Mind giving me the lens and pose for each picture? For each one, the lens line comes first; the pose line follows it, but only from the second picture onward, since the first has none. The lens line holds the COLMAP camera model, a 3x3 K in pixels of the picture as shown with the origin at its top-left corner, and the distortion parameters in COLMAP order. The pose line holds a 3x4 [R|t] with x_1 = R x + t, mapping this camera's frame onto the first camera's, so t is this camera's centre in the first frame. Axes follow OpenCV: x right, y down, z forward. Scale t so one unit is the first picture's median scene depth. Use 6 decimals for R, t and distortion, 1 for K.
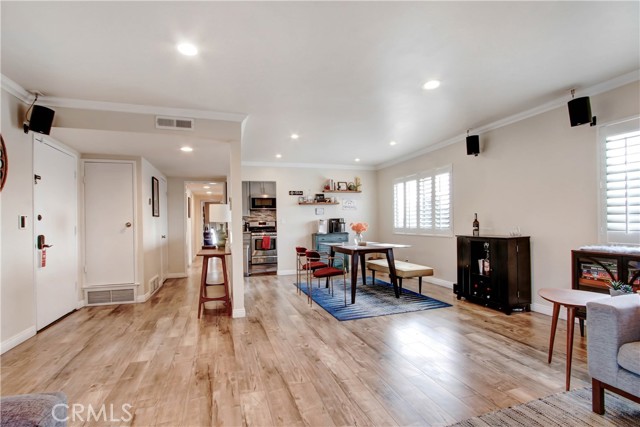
lens RADIAL K [[304.5, 0, 323.4], [0, 304.5, 222.4], [0, 0, 1]] dist [-0.005671, -0.000468]
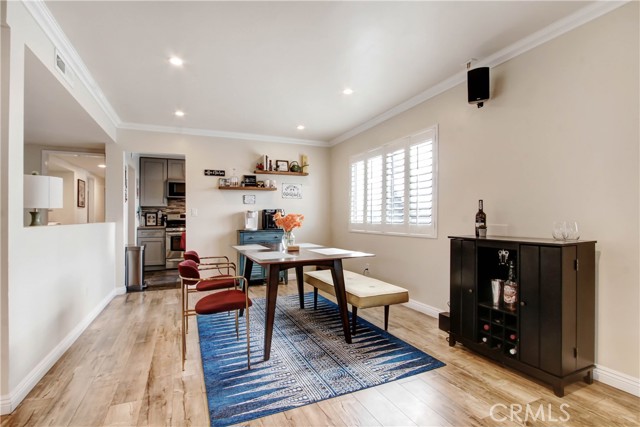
lens RADIAL K [[296.9, 0, 311.2], [0, 296.9, 224.9], [0, 0, 1]] dist [-0.000961, -0.000206]
pose [[0.997216, 0.011558, 0.073661, 0.121255], [-0.012979, 0.999738, 0.018845, 0.012536], [-0.073424, -0.019748, 0.997105, 0.420196]]
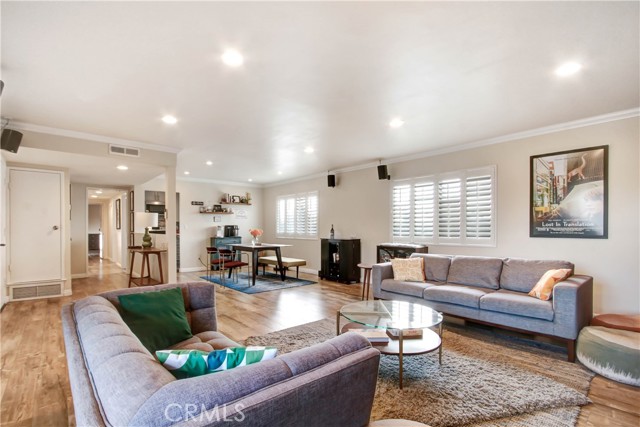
lens RADIAL K [[308.7, 0, 306.6], [0, 308.7, 233.5], [0, 0, 1]] dist [-0.004116, -0.000736]
pose [[0.932406, 0.010705, 0.361254, -0.181699], [-0.016226, 0.999793, 0.012254, -0.000071], [-0.361048, -0.017287, 0.932387, -0.402851]]
